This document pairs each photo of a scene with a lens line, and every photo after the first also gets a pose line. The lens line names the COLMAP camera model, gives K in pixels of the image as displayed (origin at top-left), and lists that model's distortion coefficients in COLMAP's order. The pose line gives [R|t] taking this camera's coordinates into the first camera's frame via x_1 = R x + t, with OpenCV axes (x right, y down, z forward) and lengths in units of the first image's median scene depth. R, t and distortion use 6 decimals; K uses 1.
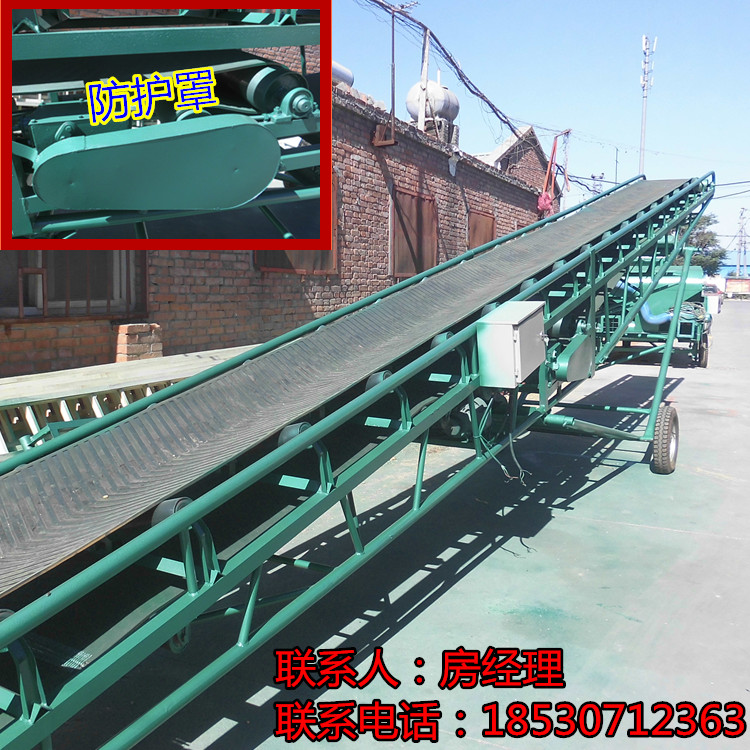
lens RADIAL K [[1633.1, 0, 374.1], [0, 1633.1, 376.9], [0, 0, 1]] dist [0.000781, 0.000000]
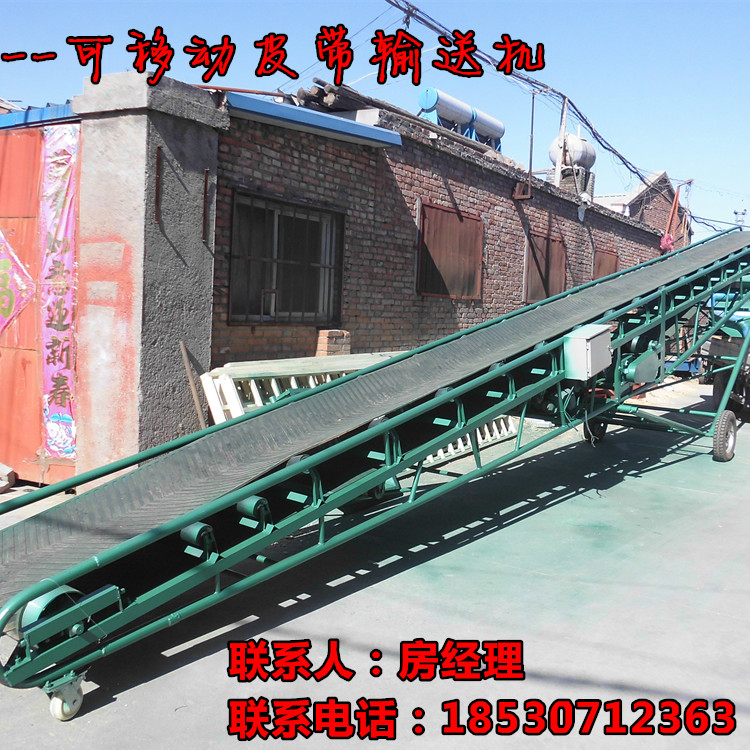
lens RADIAL K [[1633.1, 0, 373.5], [0, 1633.1, 373.9], [0, 0, 1]] dist [0.000781, 0.000000]
pose [[0.994968, 0.043210, -0.090401, 0.017868], [-0.044476, 0.998938, -0.012029, 0.020611], [0.089785, 0.015989, 0.995833, -0.401347]]
